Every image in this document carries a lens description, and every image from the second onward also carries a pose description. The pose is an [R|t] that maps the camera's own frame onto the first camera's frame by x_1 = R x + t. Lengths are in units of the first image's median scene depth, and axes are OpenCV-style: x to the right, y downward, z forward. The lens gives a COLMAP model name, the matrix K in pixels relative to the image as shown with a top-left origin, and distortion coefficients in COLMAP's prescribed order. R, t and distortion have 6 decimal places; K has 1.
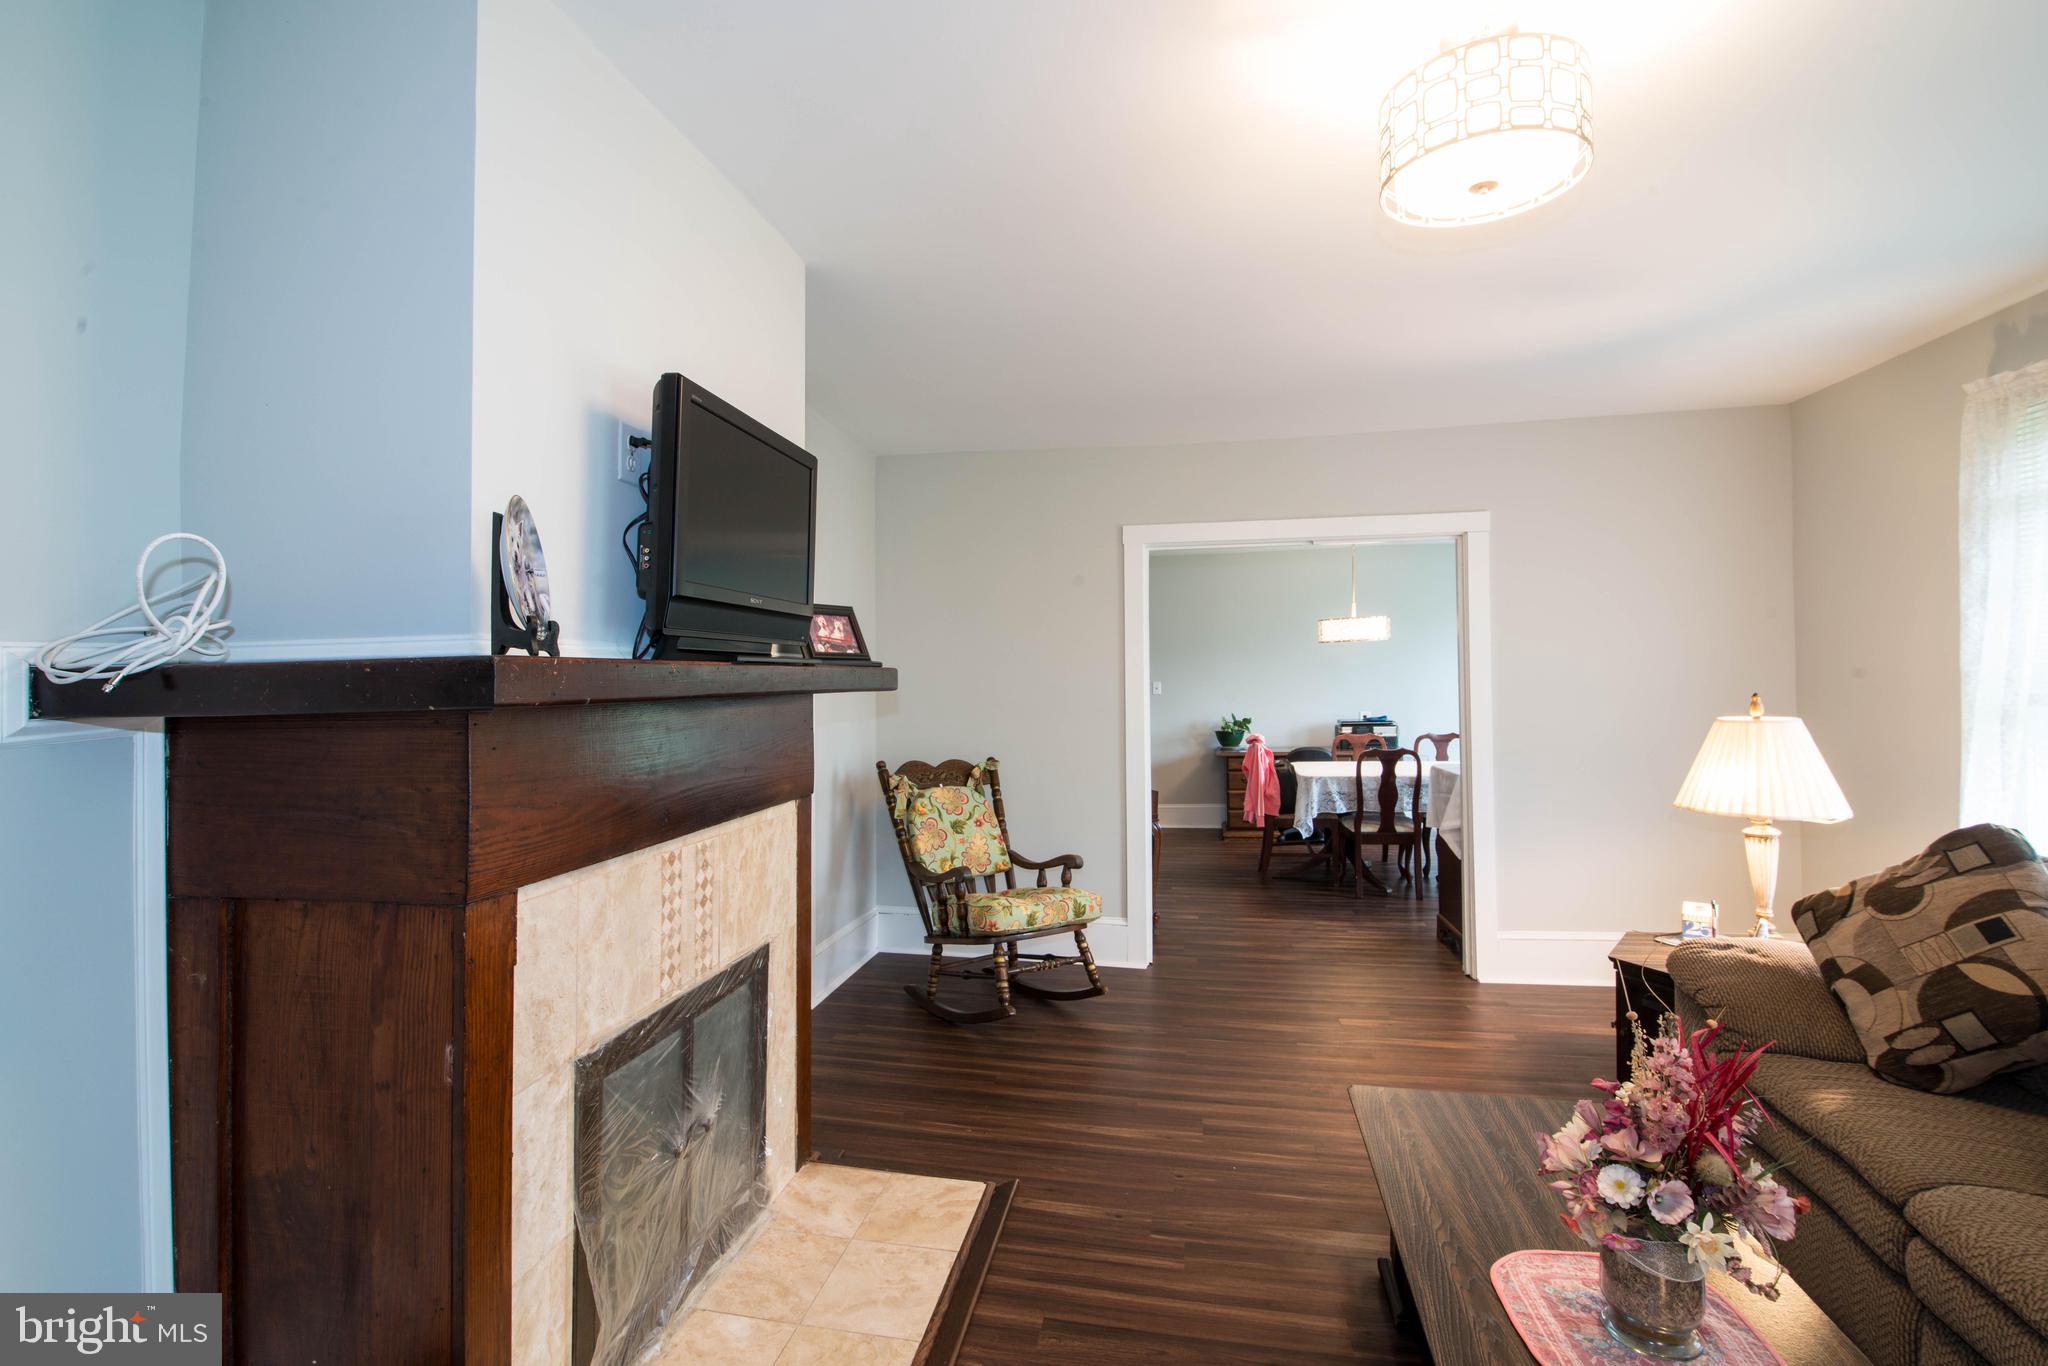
lens RADIAL K [[934.0, 0, 1007.4], [0, 934.0, 679.4], [0, 0, 1]] dist [-0.018015, 0.001030]
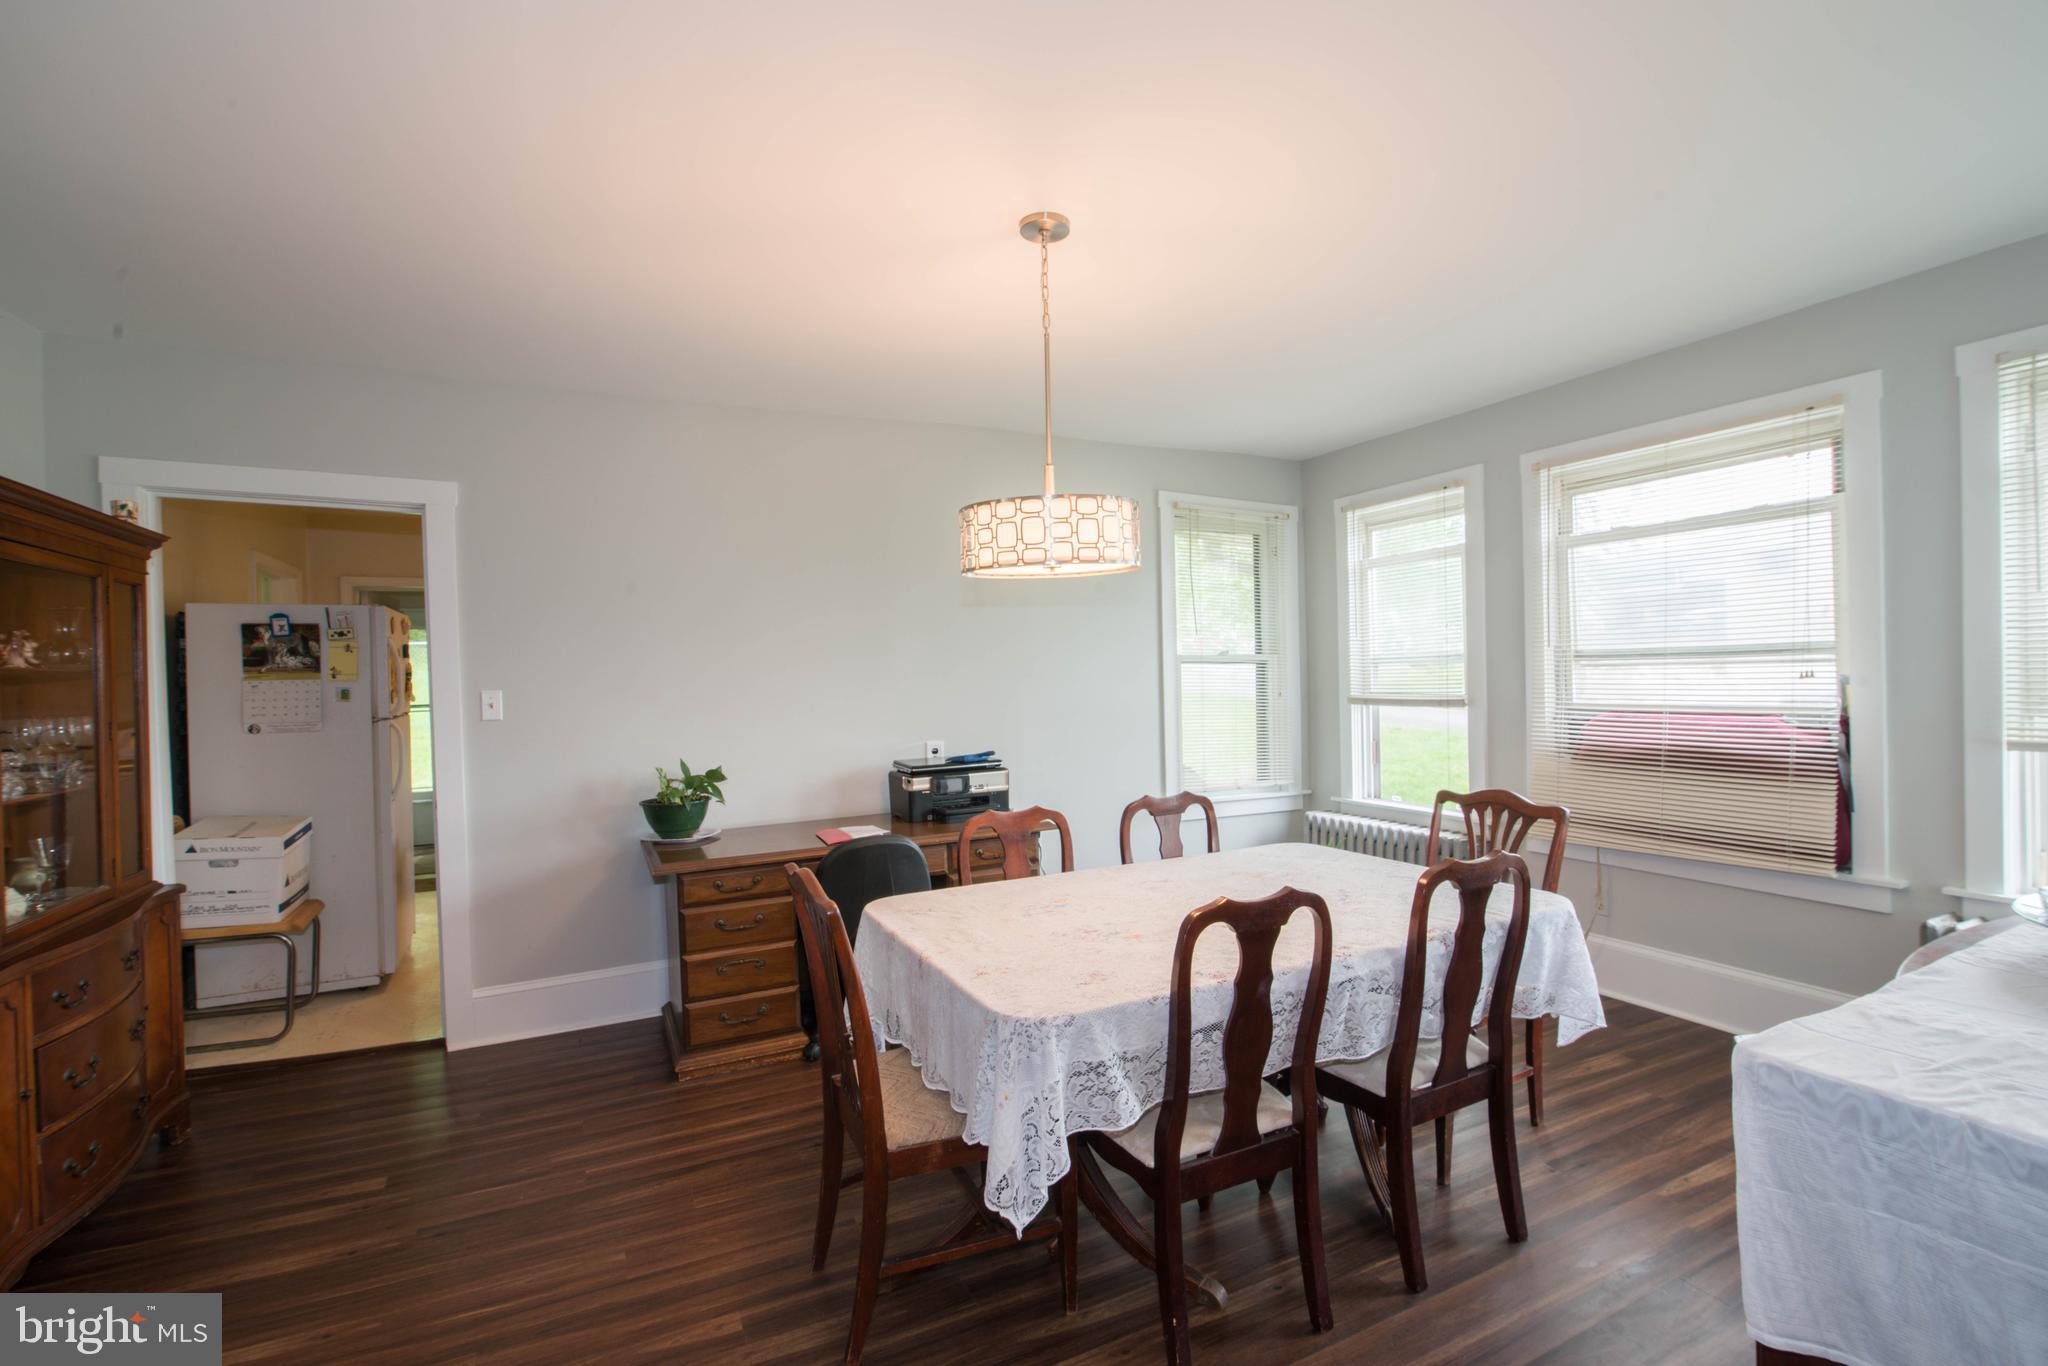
lens RADIAL K [[934.0, 0, 1022.5], [0, 934.0, 669.2], [0, 0, 1]] dist [-0.018015, 0.001030]
pose [[0.805291, -0.007212, 0.592836, 0.111308], [0.017271, 0.999787, -0.011298, -0.000096], [-0.592628, 0.019337, 0.805244, 0.561488]]
